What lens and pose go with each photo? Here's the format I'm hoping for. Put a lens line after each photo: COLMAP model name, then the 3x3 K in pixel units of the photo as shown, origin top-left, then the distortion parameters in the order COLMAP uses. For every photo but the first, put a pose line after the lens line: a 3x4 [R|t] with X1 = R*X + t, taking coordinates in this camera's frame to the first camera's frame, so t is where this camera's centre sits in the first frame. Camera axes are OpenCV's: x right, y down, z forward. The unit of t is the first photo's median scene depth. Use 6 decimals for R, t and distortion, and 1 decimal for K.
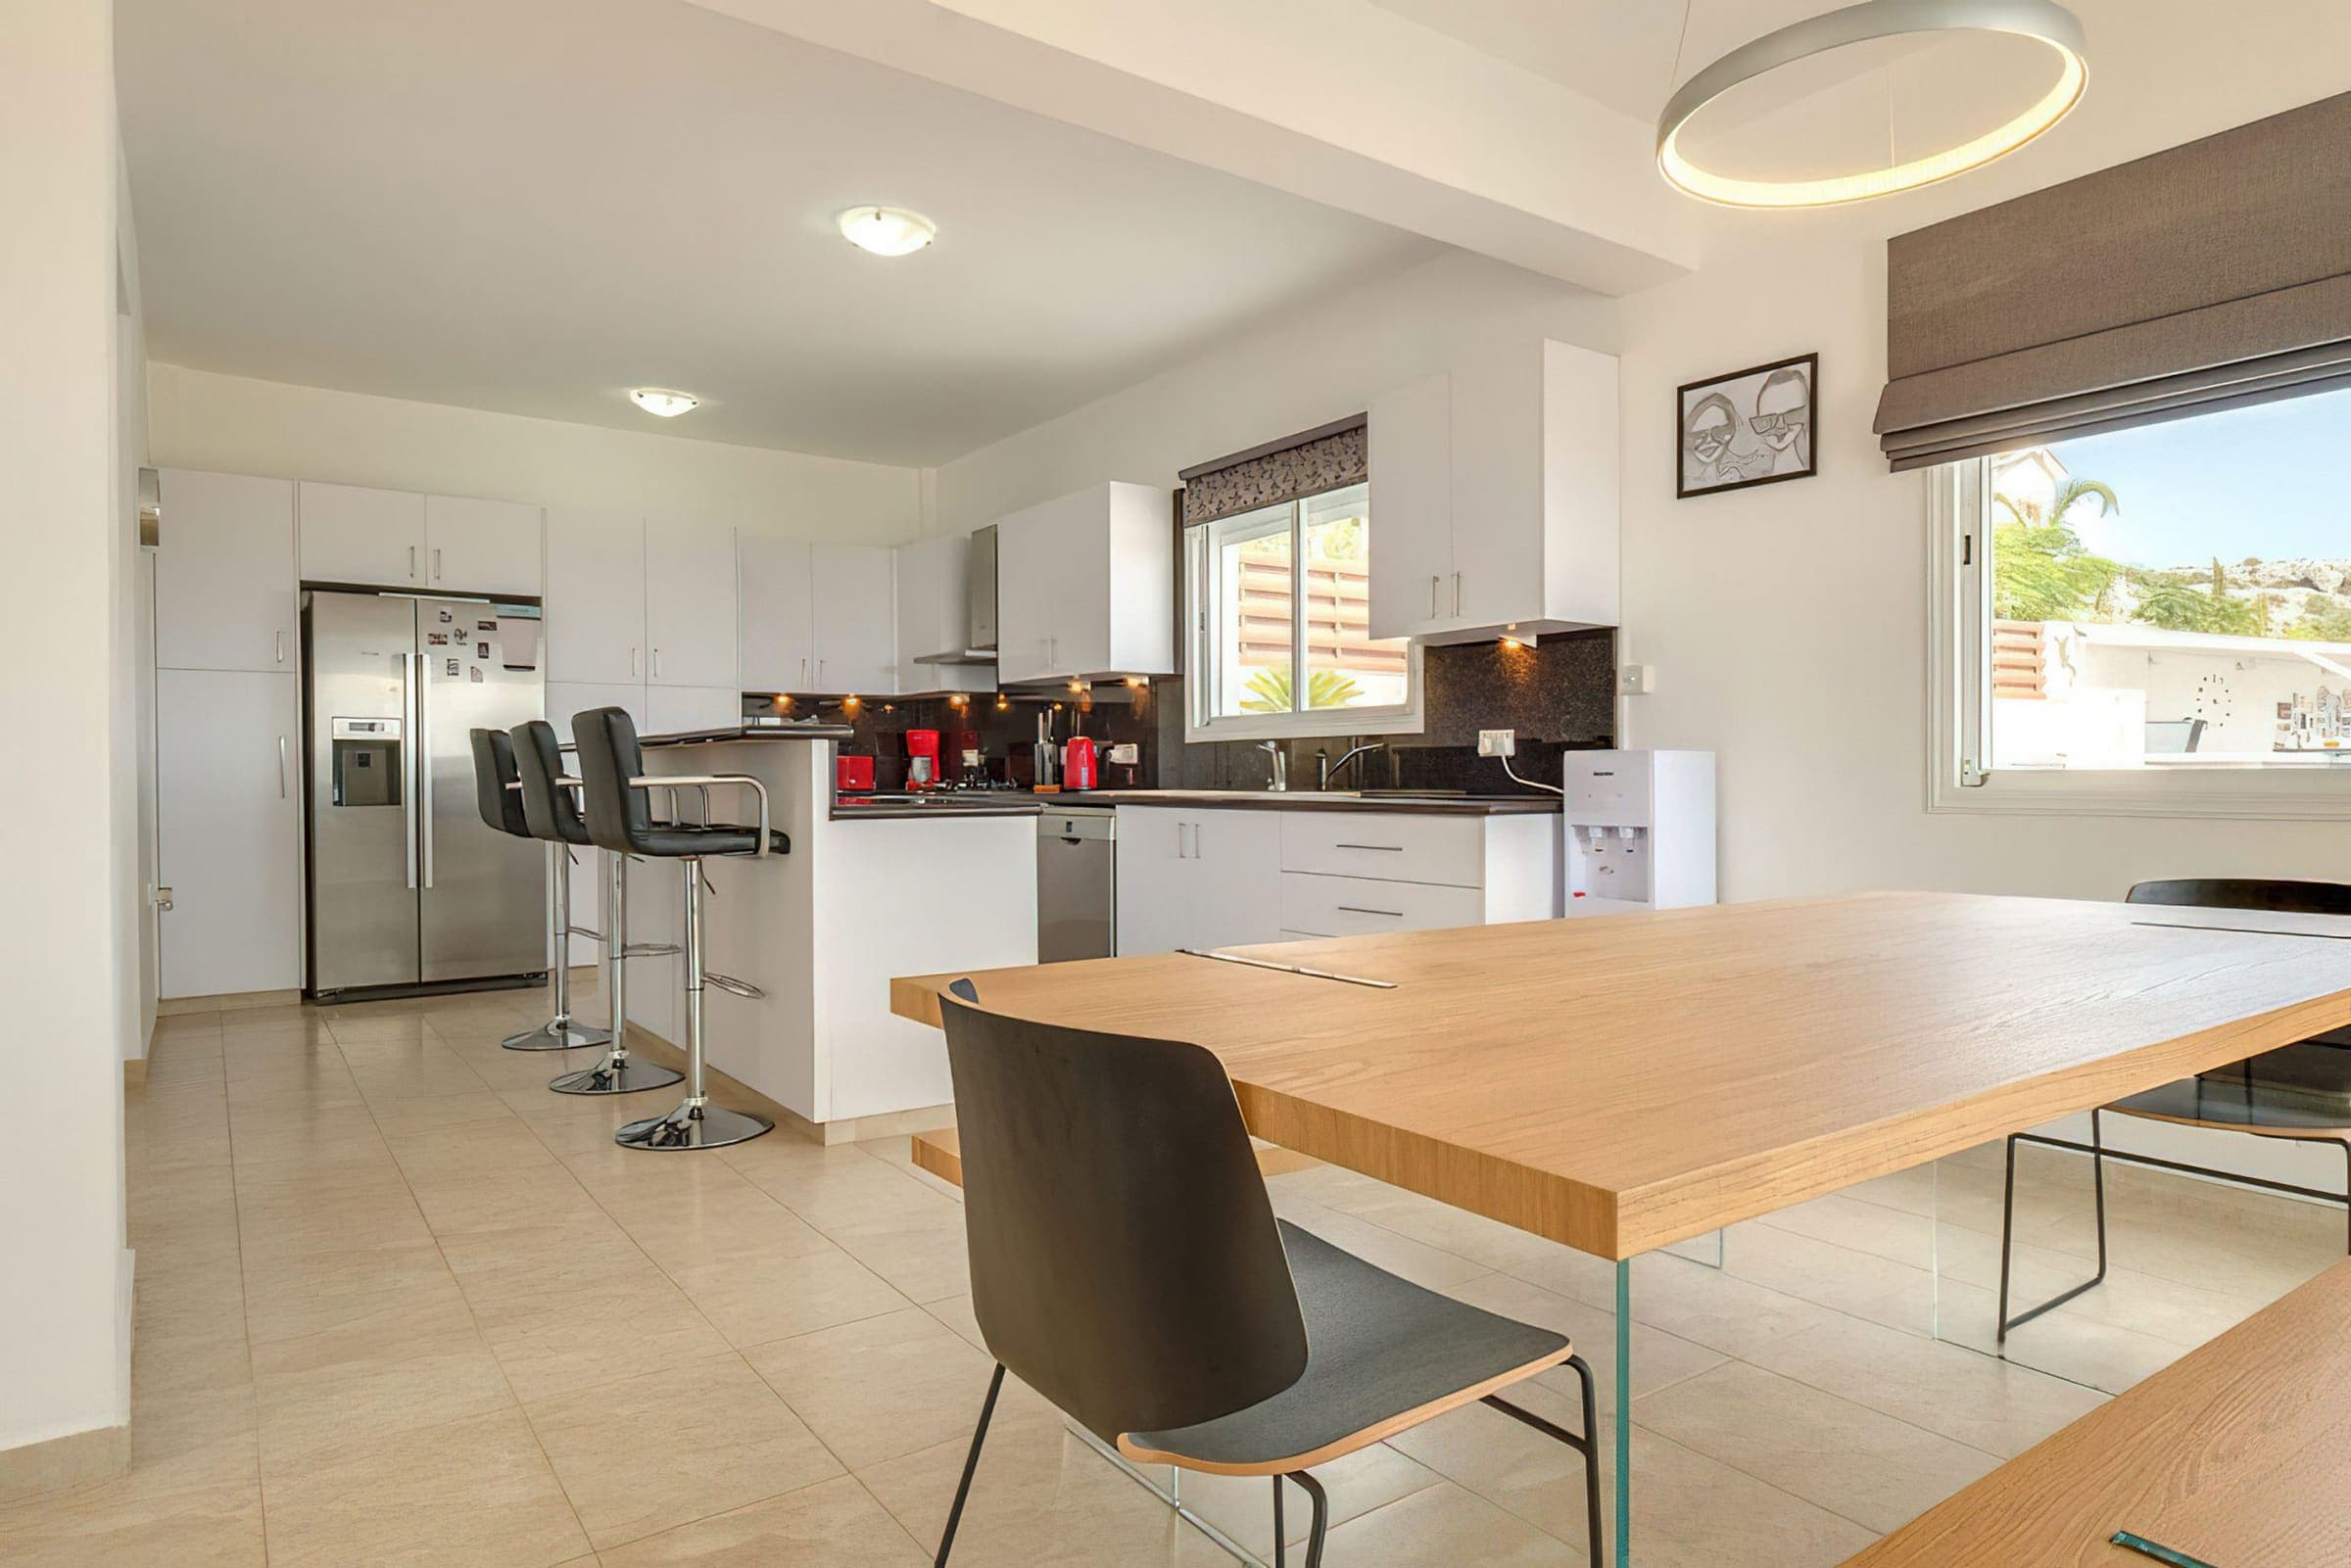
lens RADIAL K [[1375.1, 0, 1179.7], [0, 1375.1, 786.4], [0, 0, 1]] dist [0.005165, 0.000673]
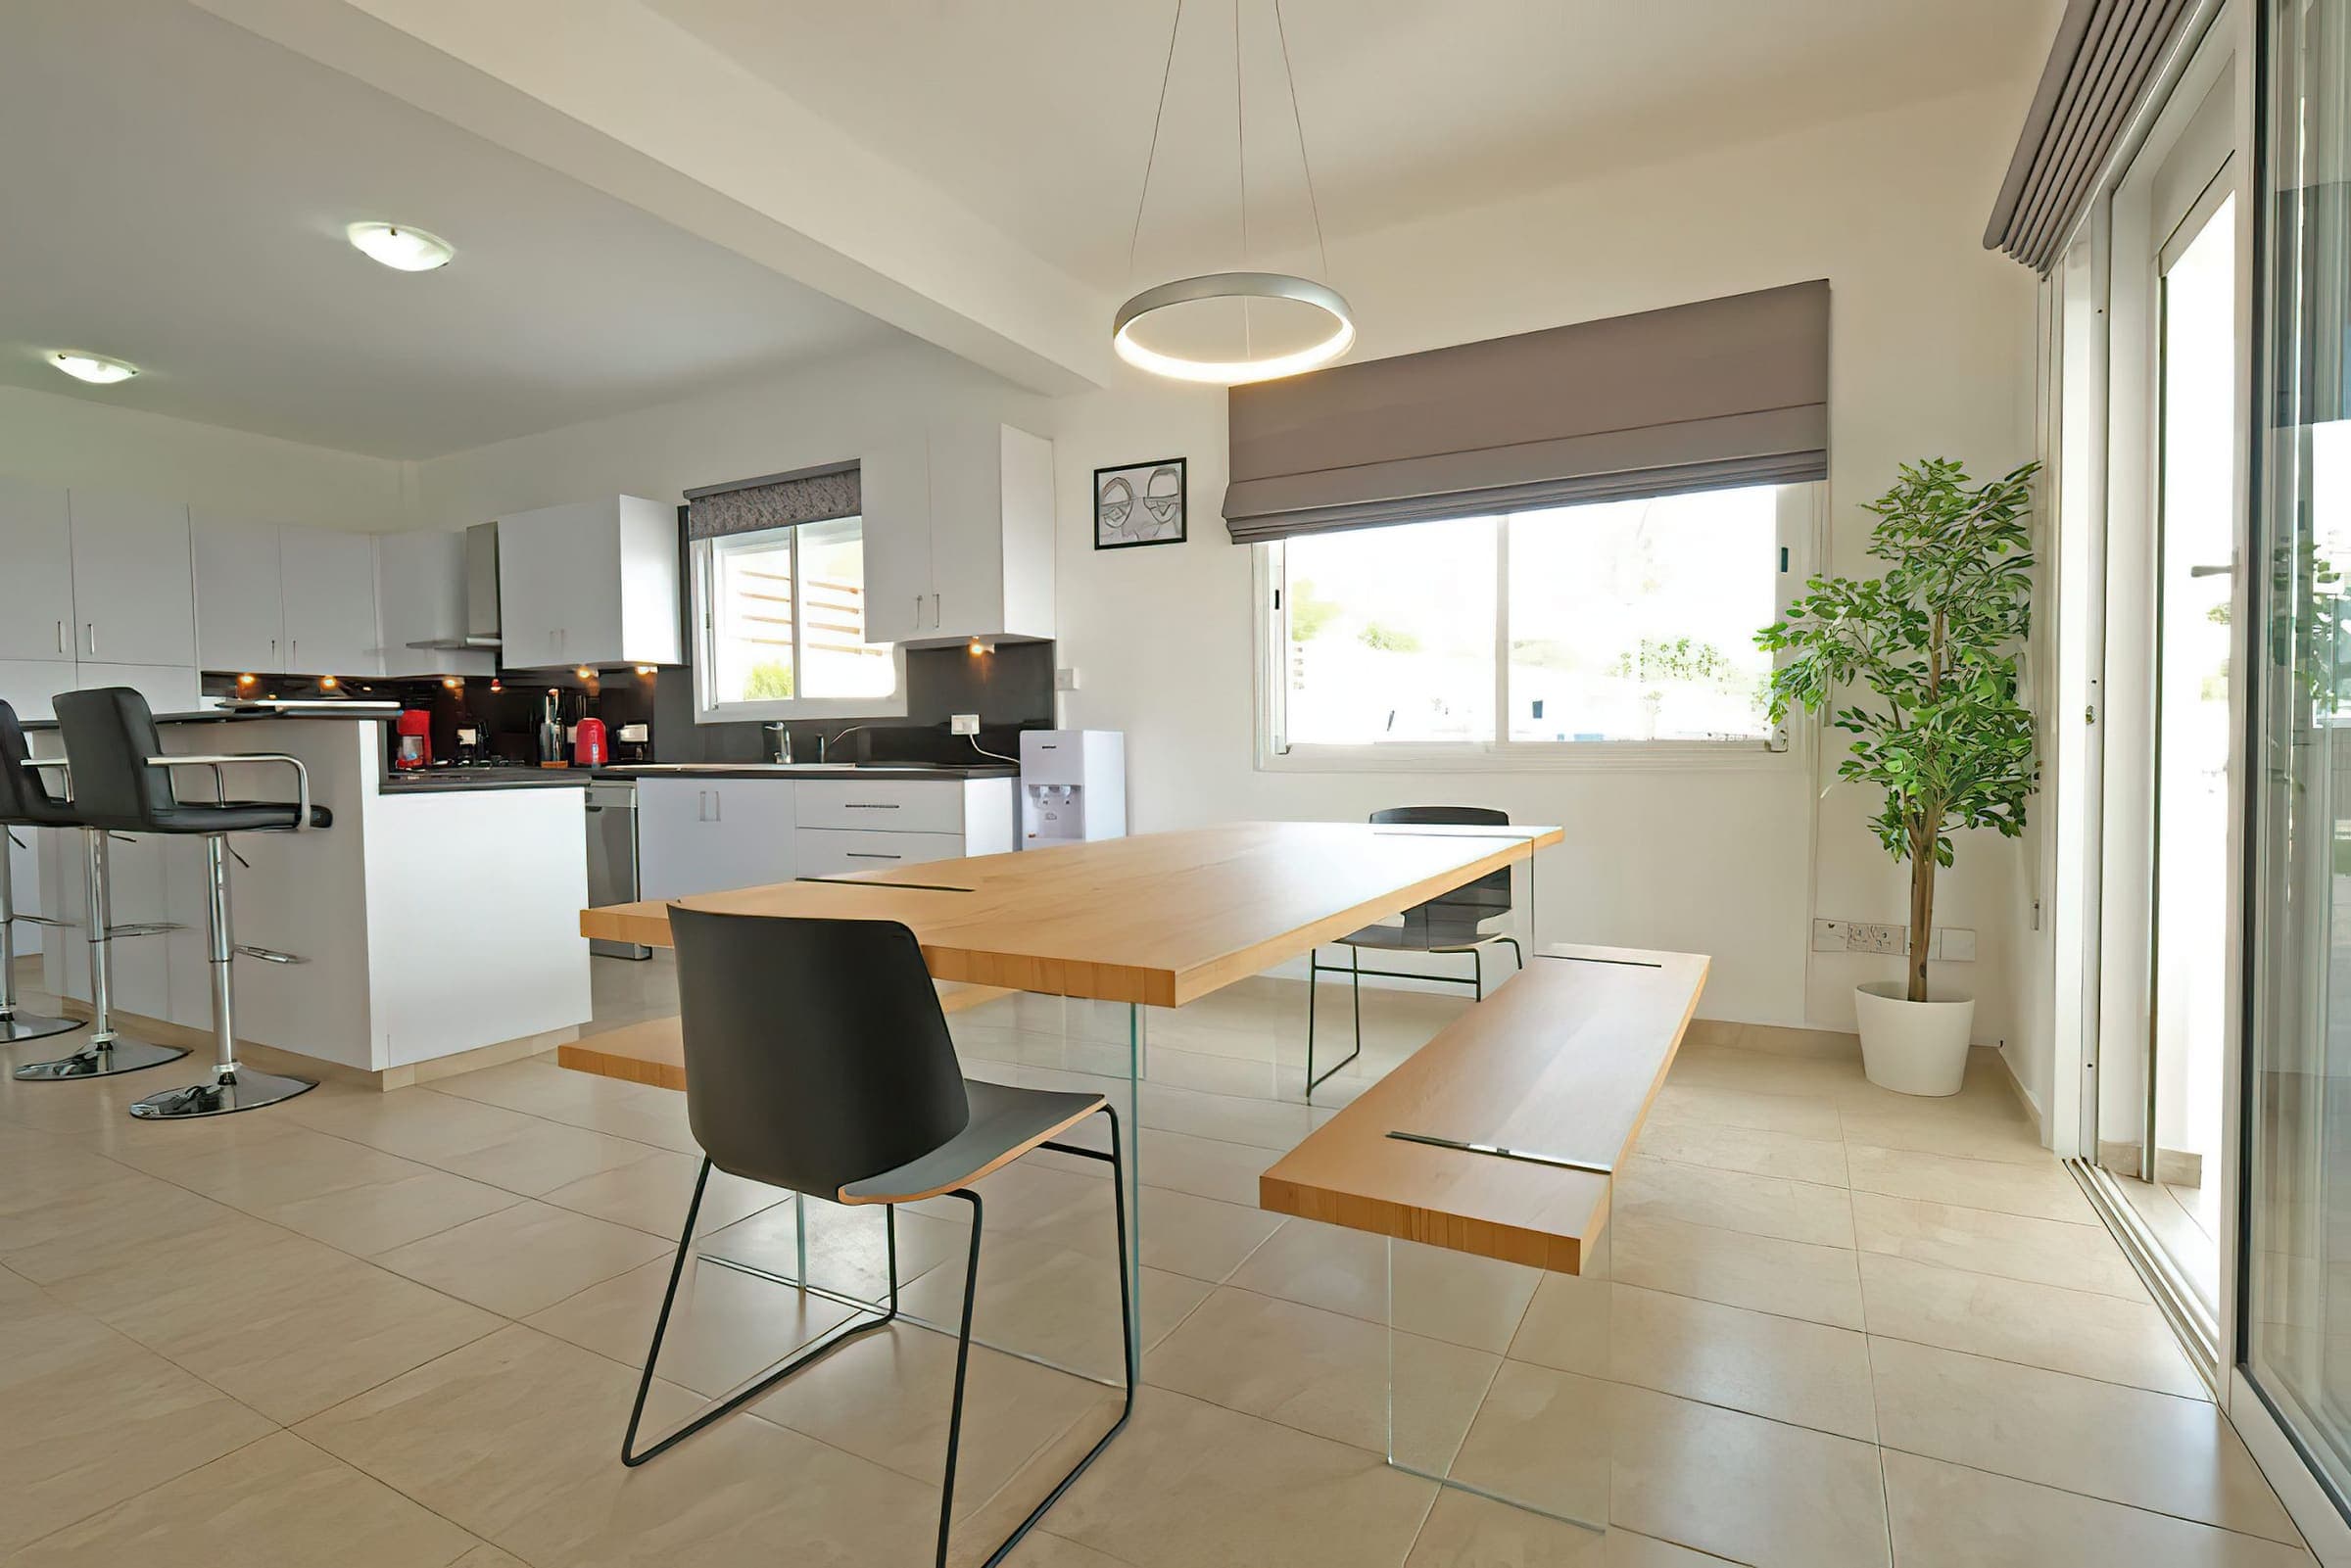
lens RADIAL K [[1132.0, 0, 1178.3], [0, 1132.0, 777.3], [0, 0, 1]] dist [-0.000807, -0.000843]
pose [[0.899680, -0.017842, 0.436185, -0.069628], [0.011027, 0.999774, 0.018150, 0.001761], [-0.436410, -0.011519, 0.899674, -0.075263]]
